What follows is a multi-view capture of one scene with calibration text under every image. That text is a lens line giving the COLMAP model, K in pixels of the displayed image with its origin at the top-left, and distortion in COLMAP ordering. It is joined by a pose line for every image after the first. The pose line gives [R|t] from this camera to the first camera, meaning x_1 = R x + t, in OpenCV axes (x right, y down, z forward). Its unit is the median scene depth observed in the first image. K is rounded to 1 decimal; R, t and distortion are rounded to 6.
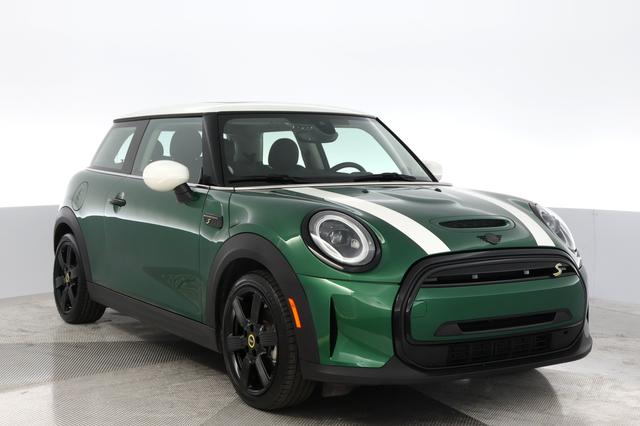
lens RADIAL K [[565.9, 0, 320.0], [0, 565.9, 213.0], [0, 0, 1]] dist [-0.088317, -0.000855]
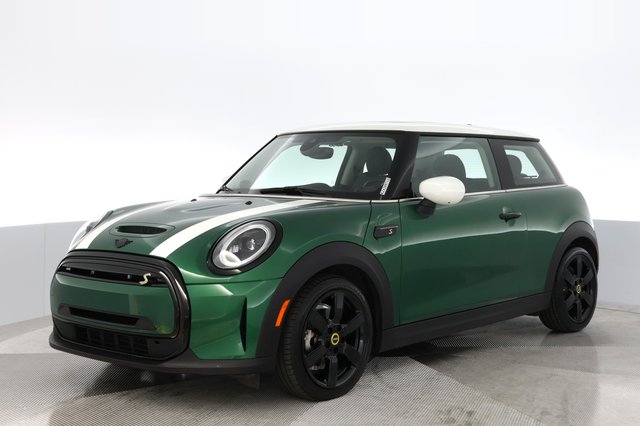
lens RADIAL K [[527.6, 0, 320.0], [0, 527.6, 213.0], [0, 0, 1]] dist [-0.127622, 0.002703]
pose [[0.835117, 0.081878, -0.543944, 1.200964], [-0.095337, 0.995439, 0.003470, -0.055640], [0.541747, 0.048960, 0.839114, 0.346072]]
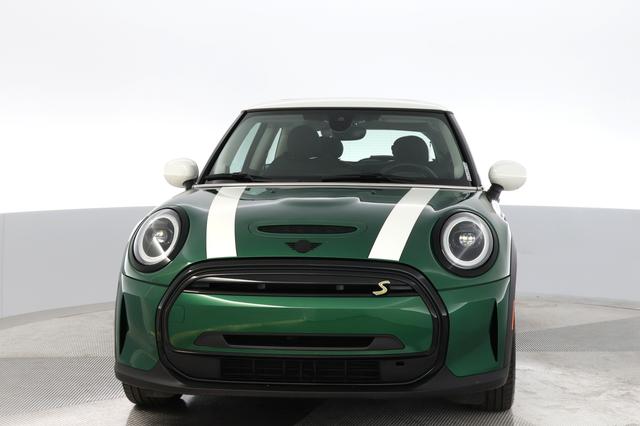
lens RADIAL K [[565.1, 0, 320.0], [0, 565.1, 213.0], [0, 0, 1]] dist [0.111437, 0.001192]
pose [[0.956032, 0.050274, -0.288922, 0.573417], [-0.049104, 0.998730, 0.011301, -0.019602], [0.289124, 0.003383, 0.957286, 0.124231]]
